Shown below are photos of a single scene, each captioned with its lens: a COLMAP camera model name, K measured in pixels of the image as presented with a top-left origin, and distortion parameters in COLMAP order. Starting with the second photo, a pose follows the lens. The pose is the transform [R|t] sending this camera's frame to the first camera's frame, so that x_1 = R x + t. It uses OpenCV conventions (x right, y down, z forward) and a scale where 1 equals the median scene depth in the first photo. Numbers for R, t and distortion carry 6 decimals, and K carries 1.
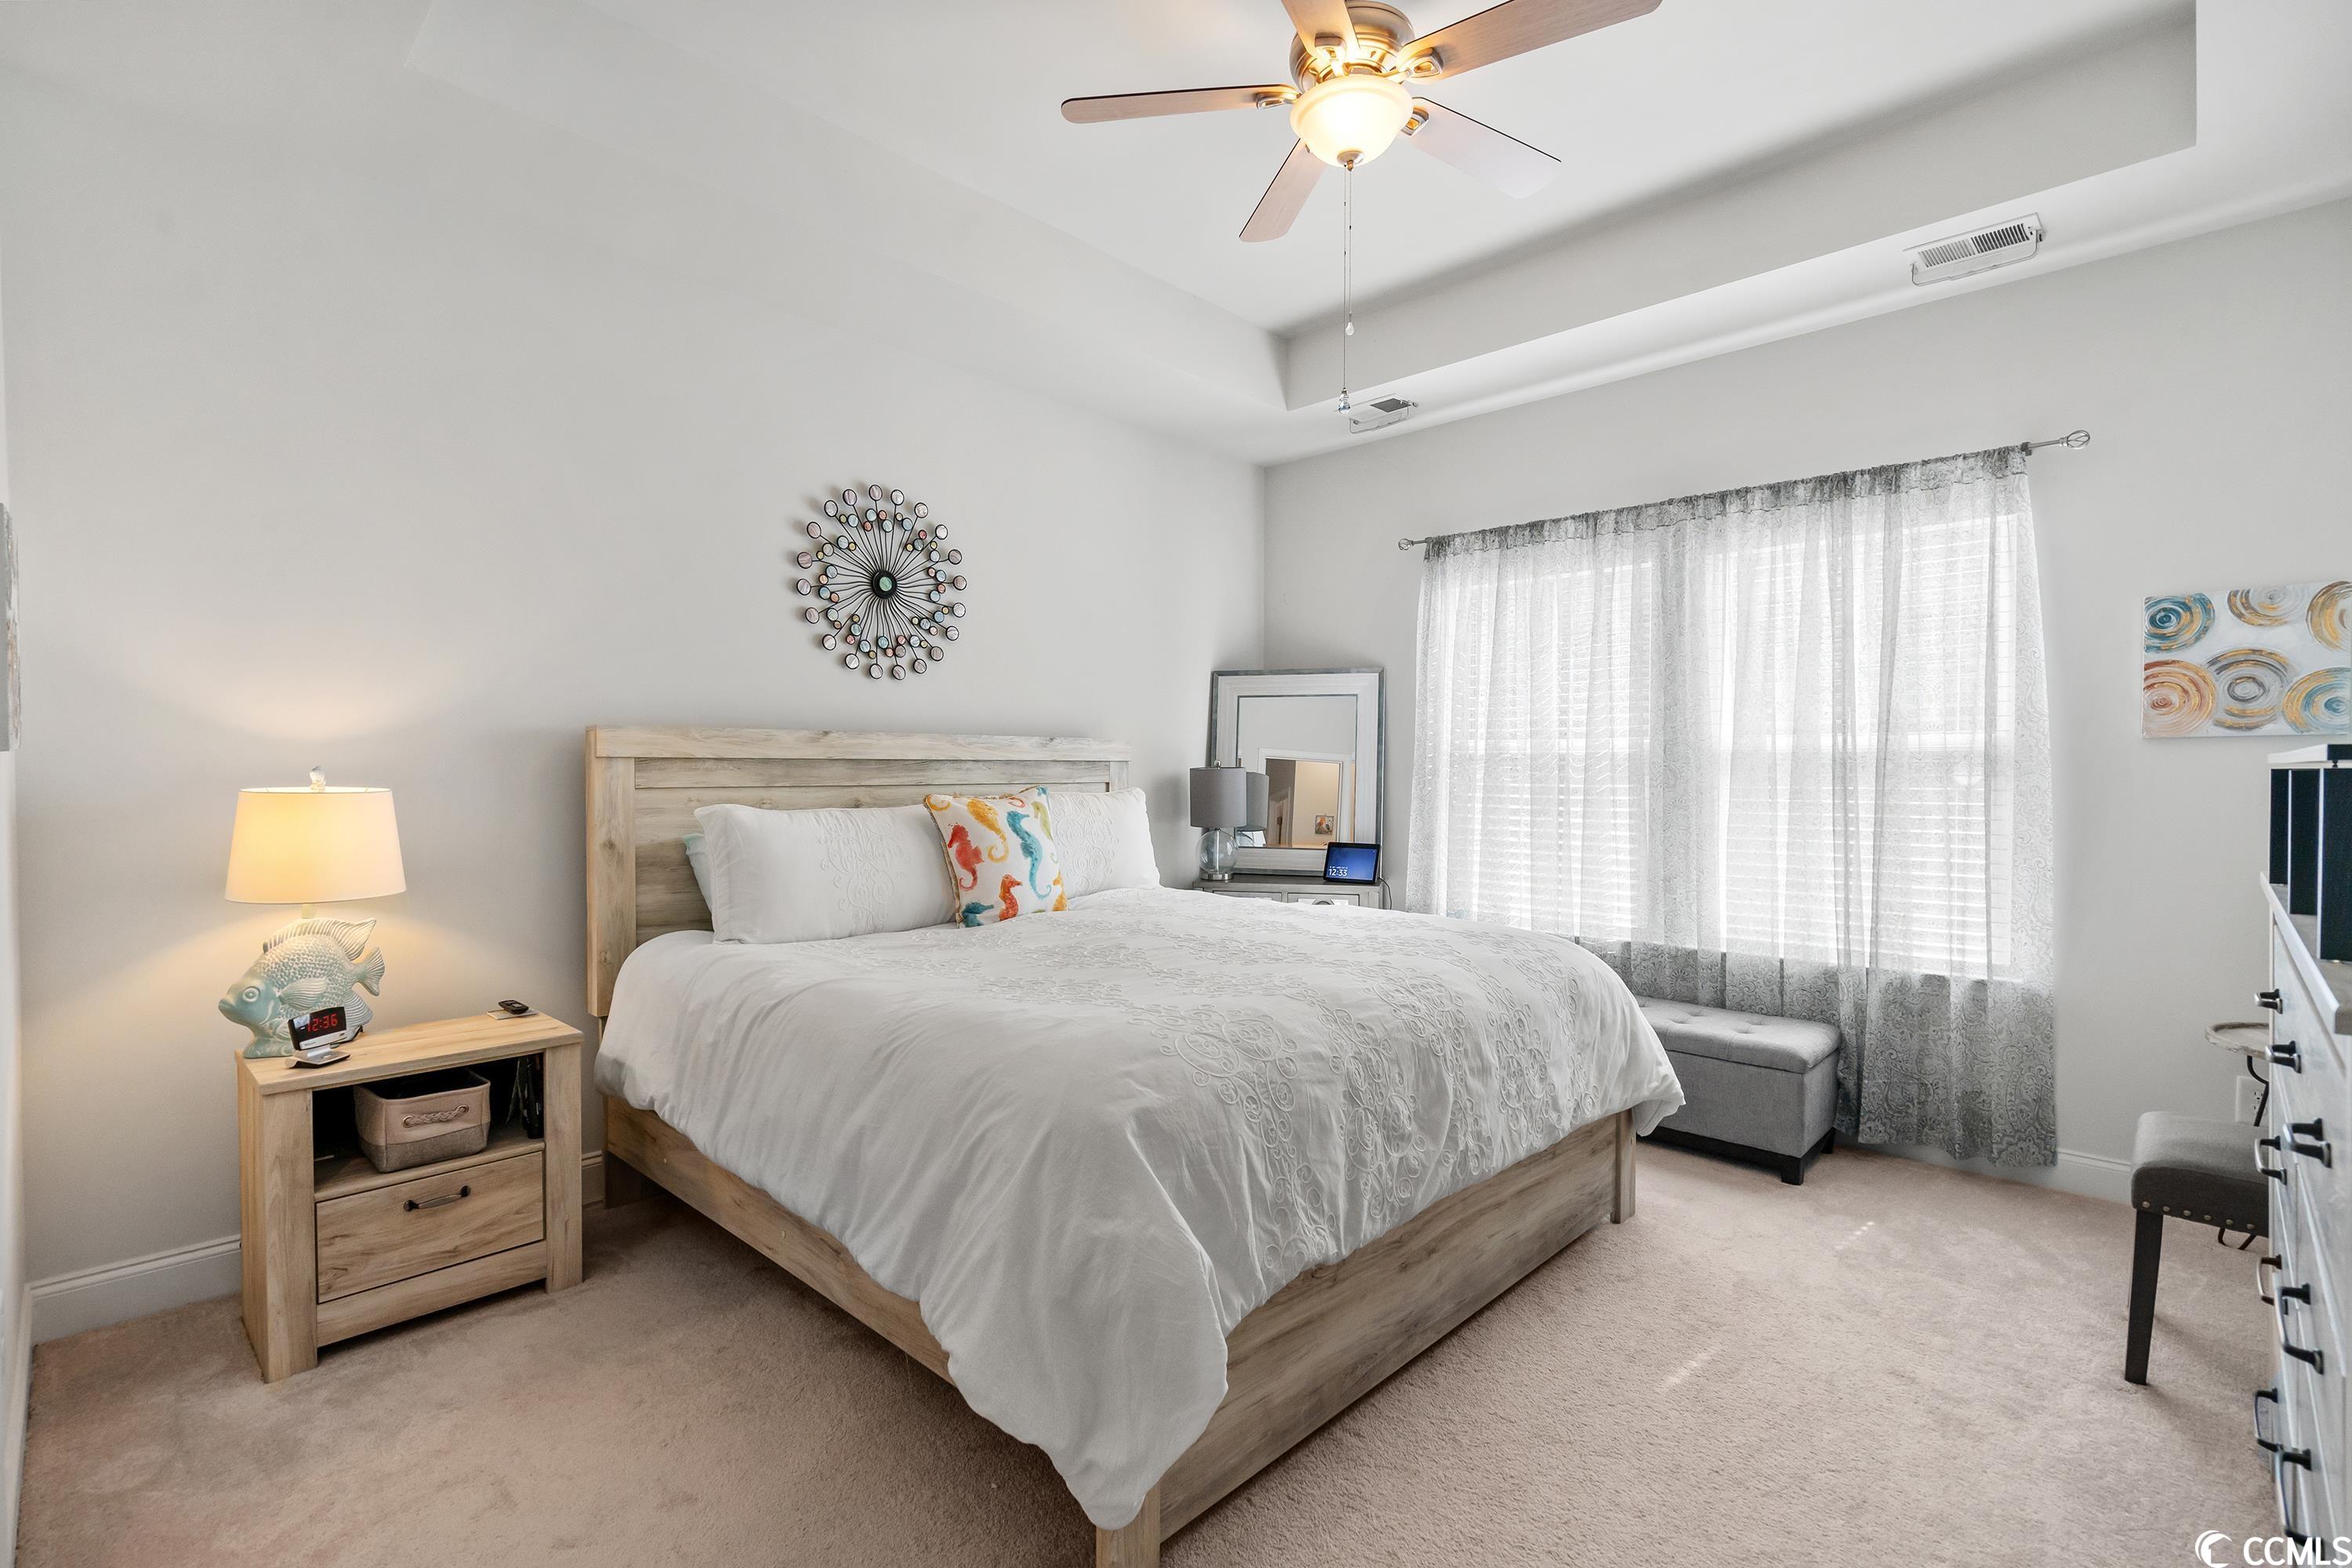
lens RADIAL K [[1074.4, 0, 1165.4], [0, 1074.4, 788.3], [0, 0, 1]] dist [-0.003254, 0.001001]
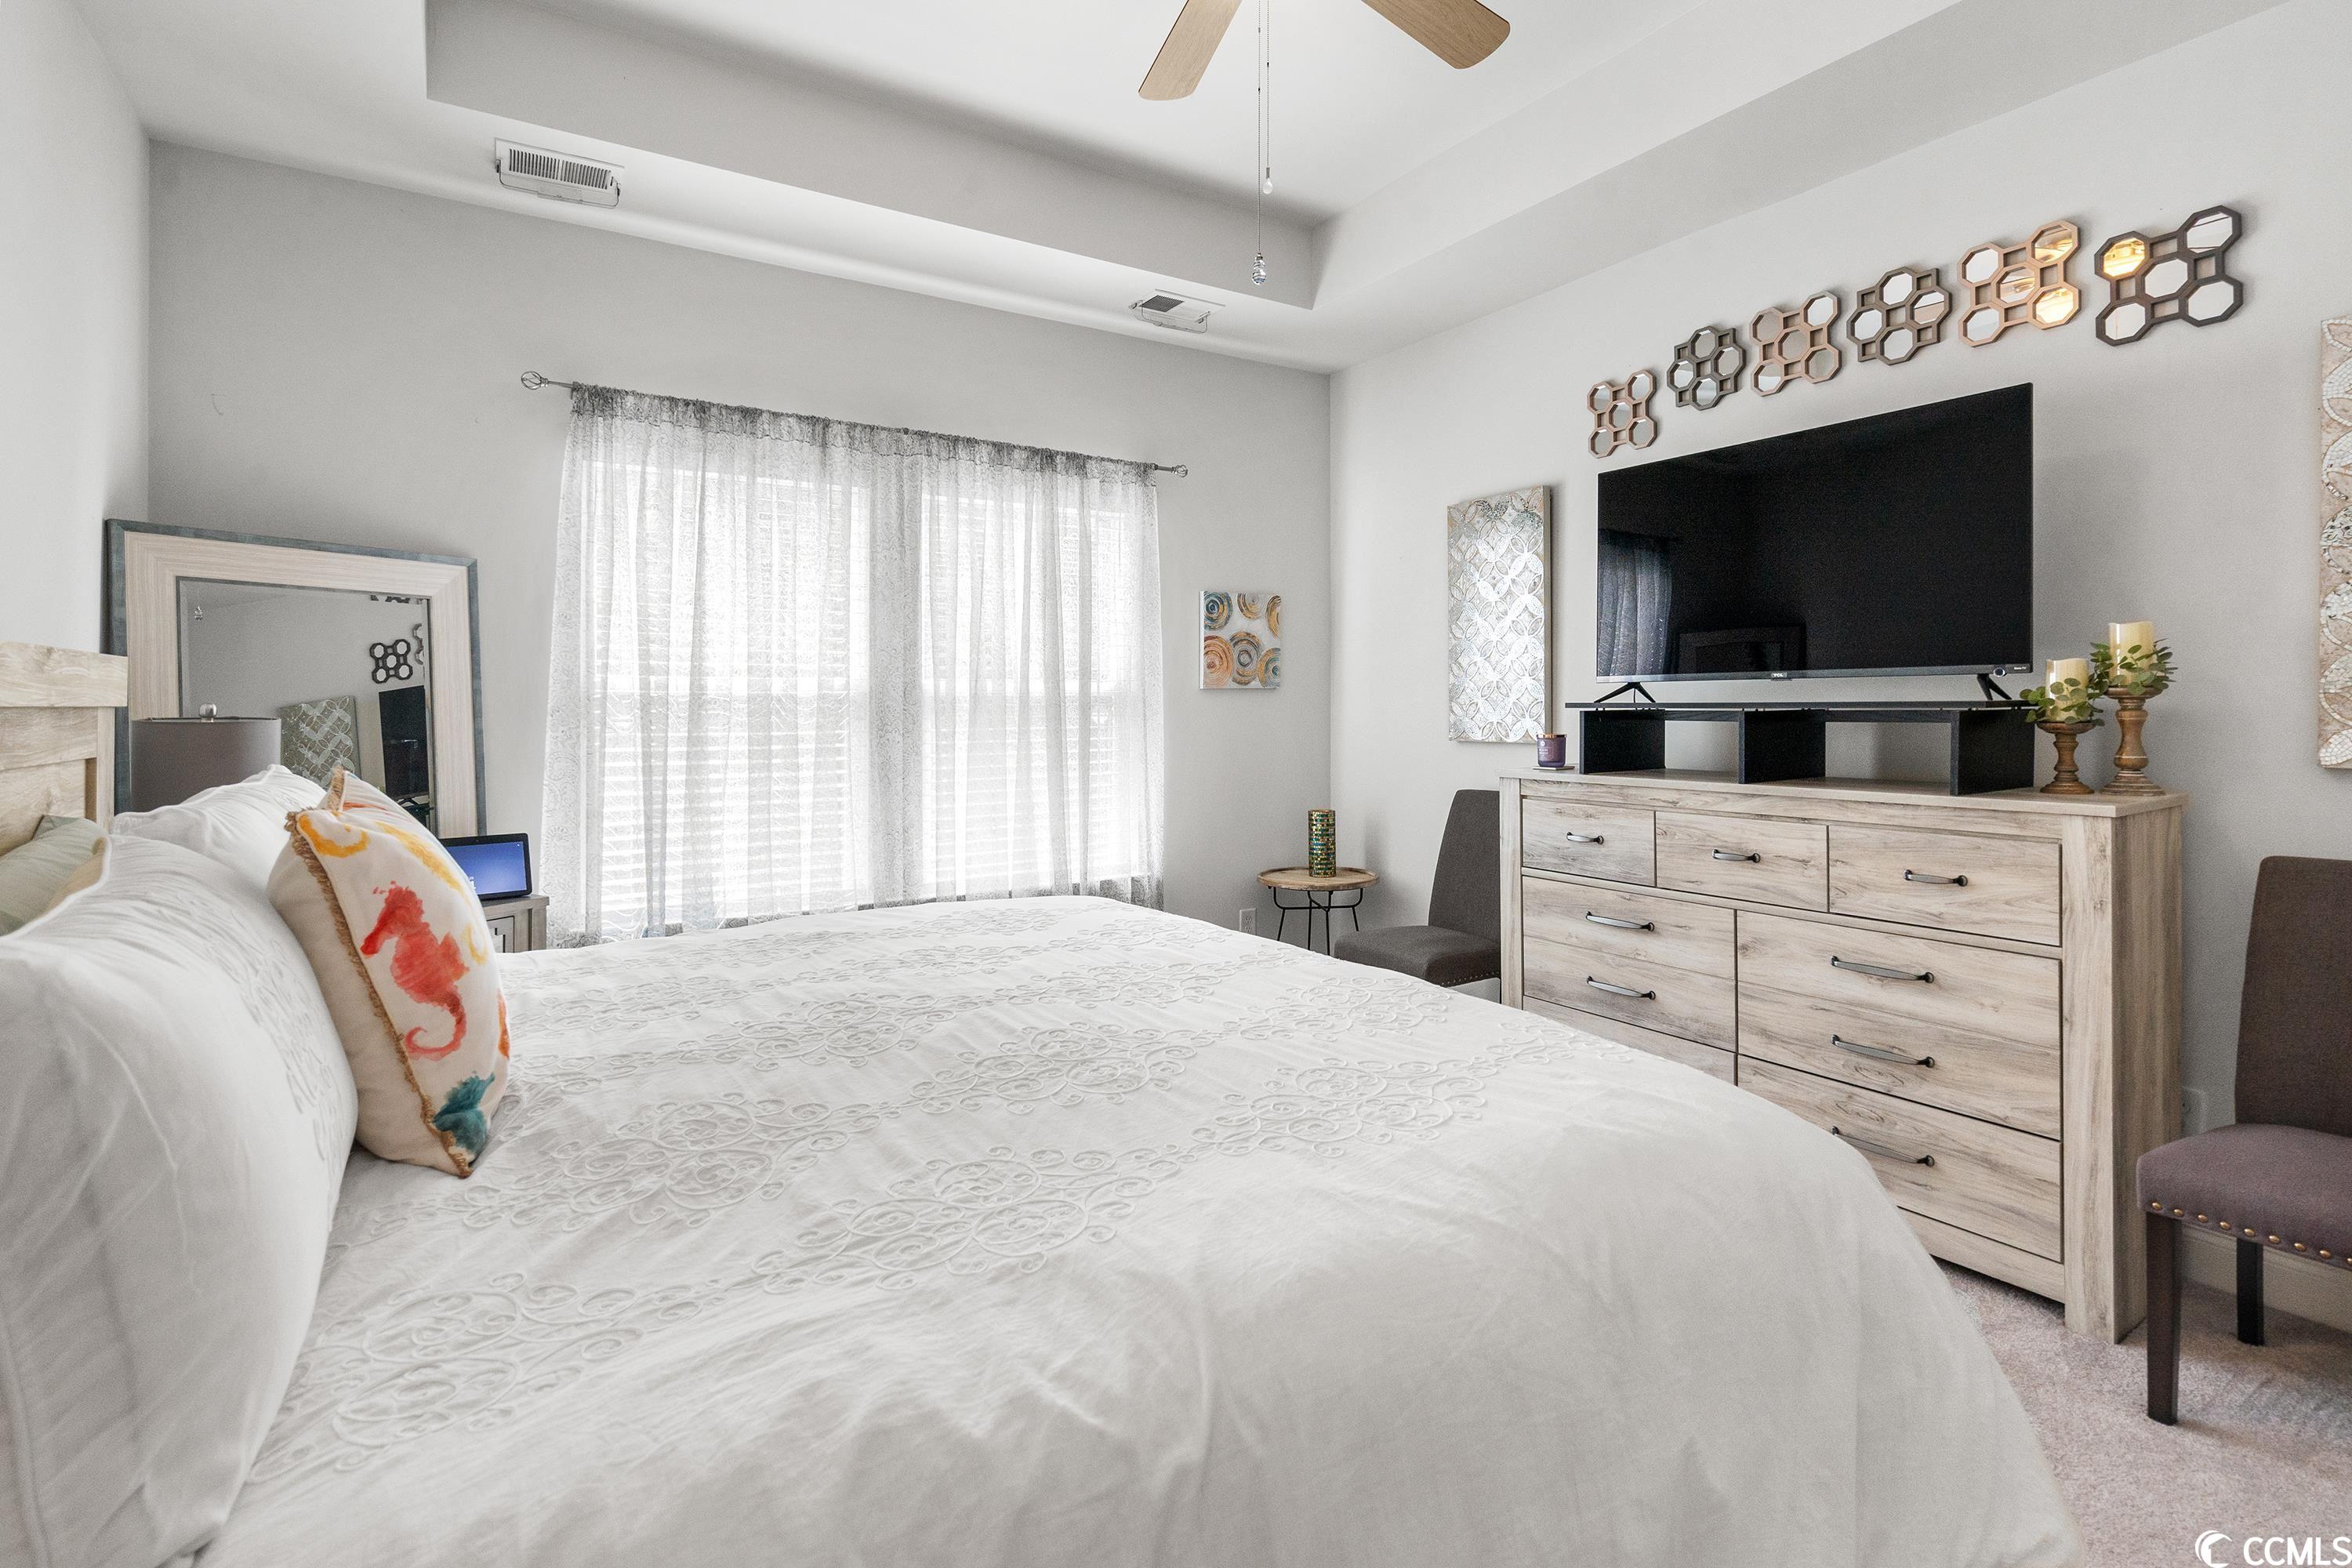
lens RADIAL K [[1108.9, 0, 1187.4], [0, 1108.9, 707.1], [0, 0, 1]] dist [-0.001791, -0.000296]
pose [[0.239948, -0.008743, 0.970746, -0.477080], [0.016222, 0.999856, 0.004996, -0.027069], [-0.970650, 0.014548, 0.240056, 0.595803]]
